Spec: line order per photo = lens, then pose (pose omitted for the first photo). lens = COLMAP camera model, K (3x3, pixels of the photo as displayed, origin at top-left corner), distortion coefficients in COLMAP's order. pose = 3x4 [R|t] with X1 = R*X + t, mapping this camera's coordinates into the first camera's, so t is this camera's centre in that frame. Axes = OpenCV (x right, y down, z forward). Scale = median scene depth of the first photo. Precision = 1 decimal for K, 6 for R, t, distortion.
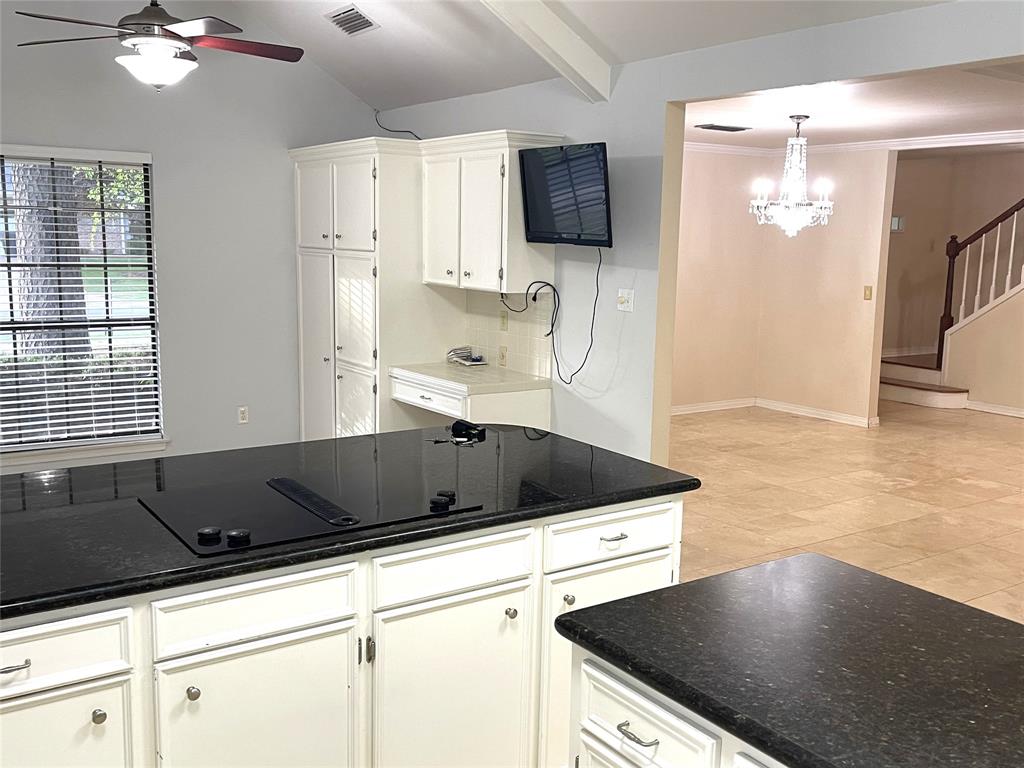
lens RADIAL K [[970.1, 0, 516.6], [0, 970.1, 388.5], [0, 0, 1]] dist [0.018213, 0.020333]
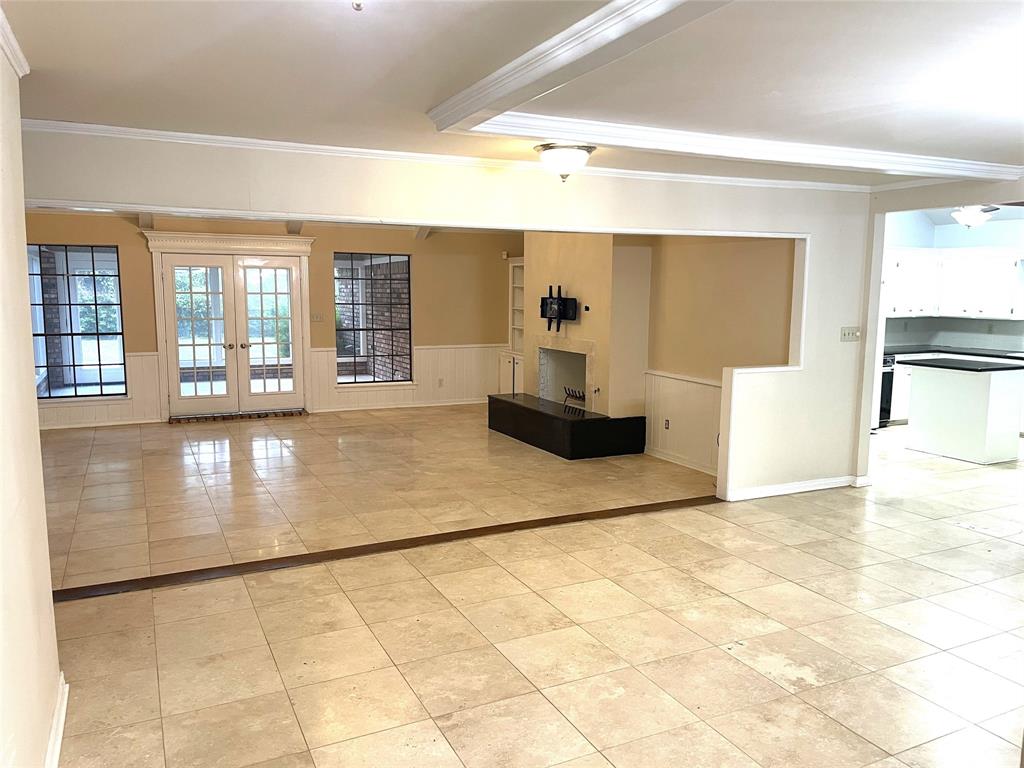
lens RADIAL K [[768.6, 0, 512.0], [0, 768.6, 384.0], [0, 0, 1]] dist [0.022880, -0.003649]
pose [[-0.988479, -0.041682, 0.145505, 0.493364], [0.001354, 0.958859, 0.283880, -0.190771], [-0.151352, 0.280806, -0.947756, 1.228681]]
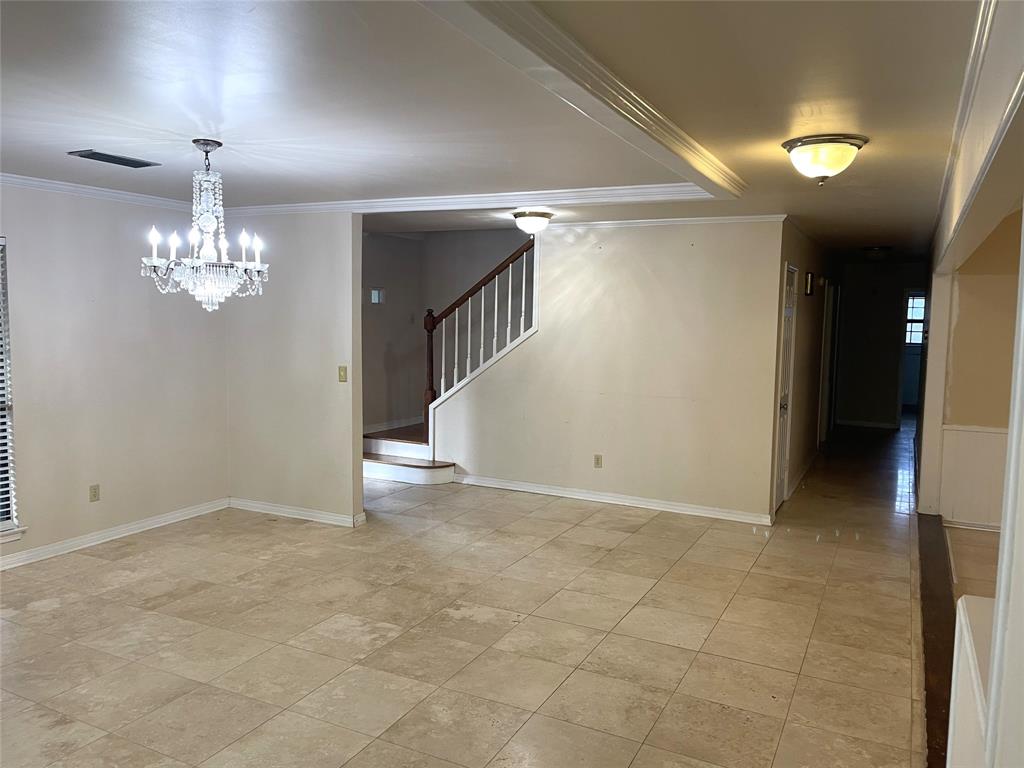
lens RADIAL K [[768.6, 0, 512.0], [0, 768.6, 384.0], [0, 0, 1]] dist [0.022880, -0.003649]
pose [[0.872075, -0.048032, 0.487009, 0.168515], [0.075481, 0.996465, -0.036883, -0.056397], [-0.483516, 0.068925, 0.872618, 0.347829]]
